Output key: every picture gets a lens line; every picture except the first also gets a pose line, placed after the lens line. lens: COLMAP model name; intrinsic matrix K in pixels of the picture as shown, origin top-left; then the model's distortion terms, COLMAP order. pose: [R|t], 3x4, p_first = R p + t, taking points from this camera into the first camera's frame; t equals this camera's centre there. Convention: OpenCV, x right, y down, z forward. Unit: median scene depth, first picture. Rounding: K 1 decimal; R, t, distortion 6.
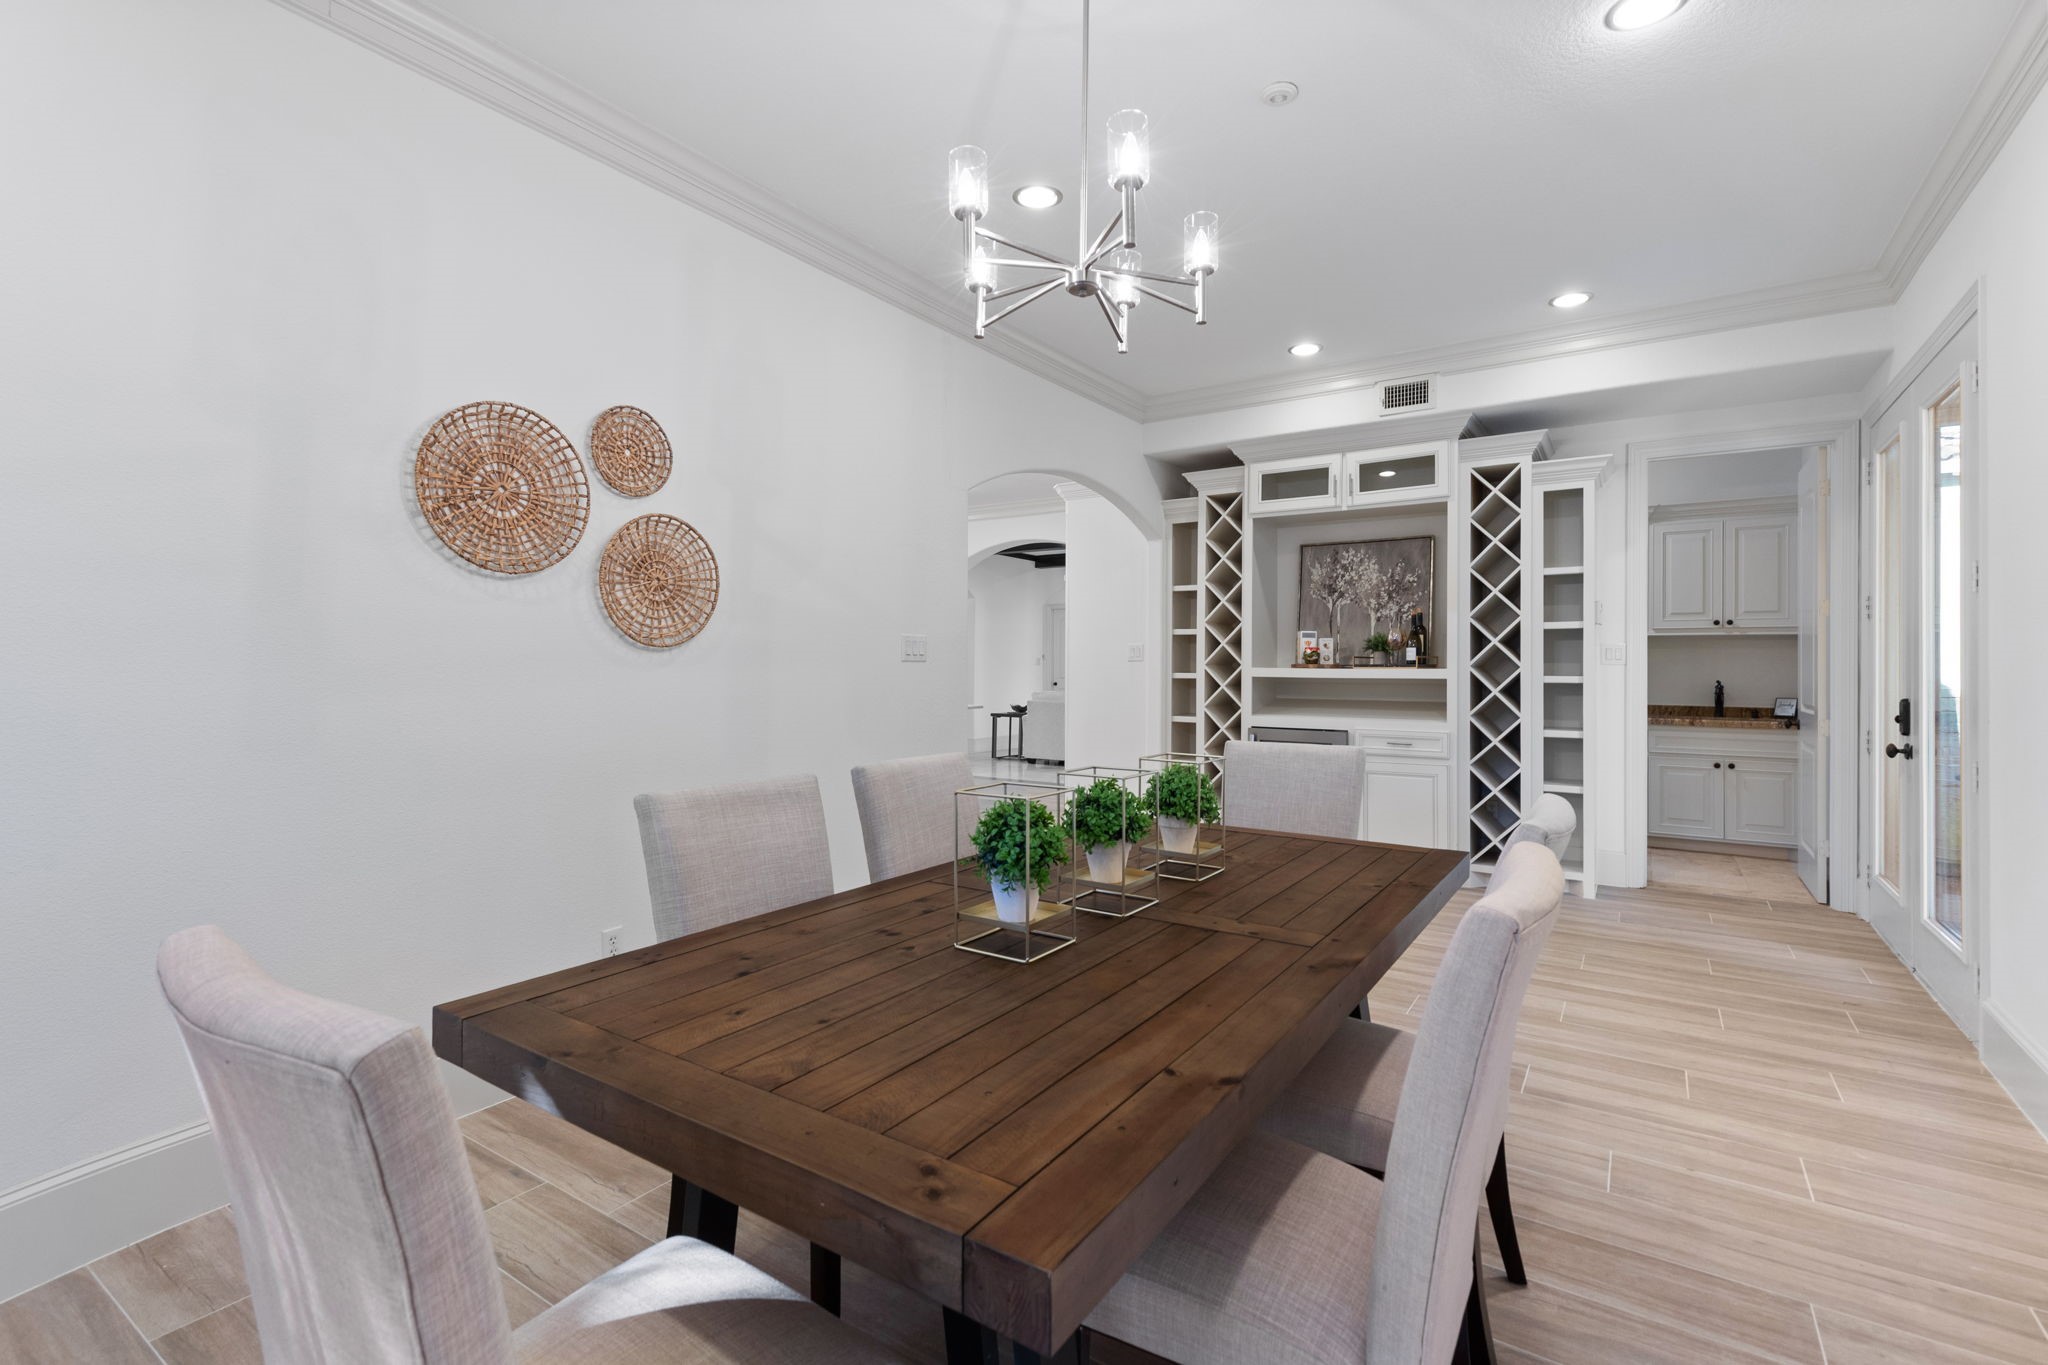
lens RADIAL K [[941.3, 0, 1020.8], [0, 941.3, 654.3], [0, 0, 1]] dist [0.001660, -0.000527]
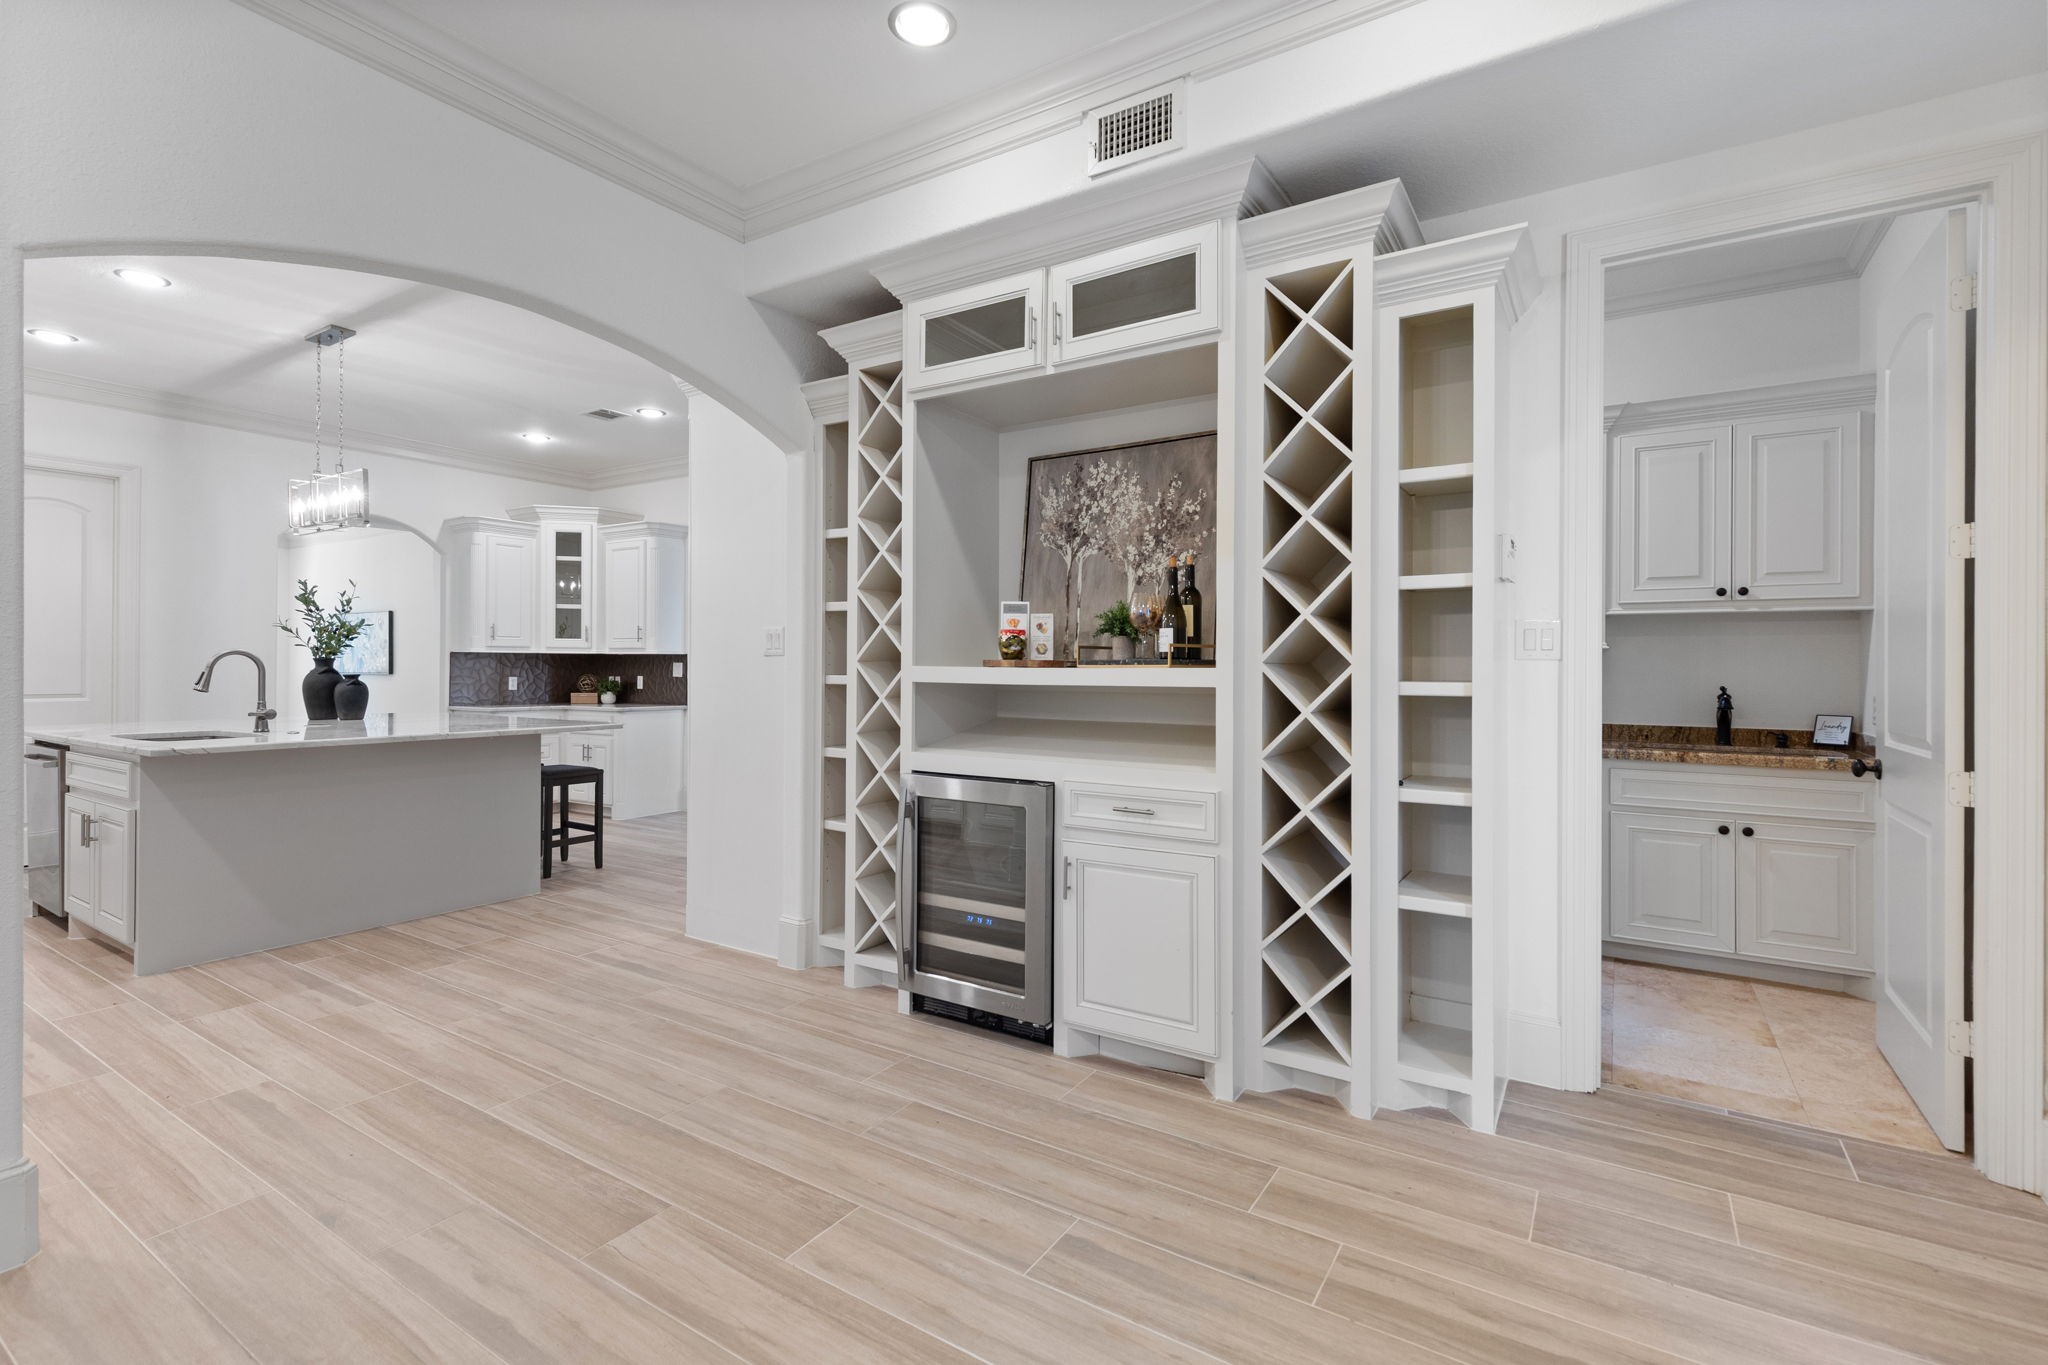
lens RADIAL K [[935.3, 0, 1027.9], [0, 935.3, 656.8], [0, 0, 1]] dist [0.007462, -0.000055]
pose [[0.999793, -0.000306, 0.020366, 0.307396], [0.000211, 0.999989, 0.004643, 0.006291], [-0.020367, -0.004638, 0.999782, 0.444600]]
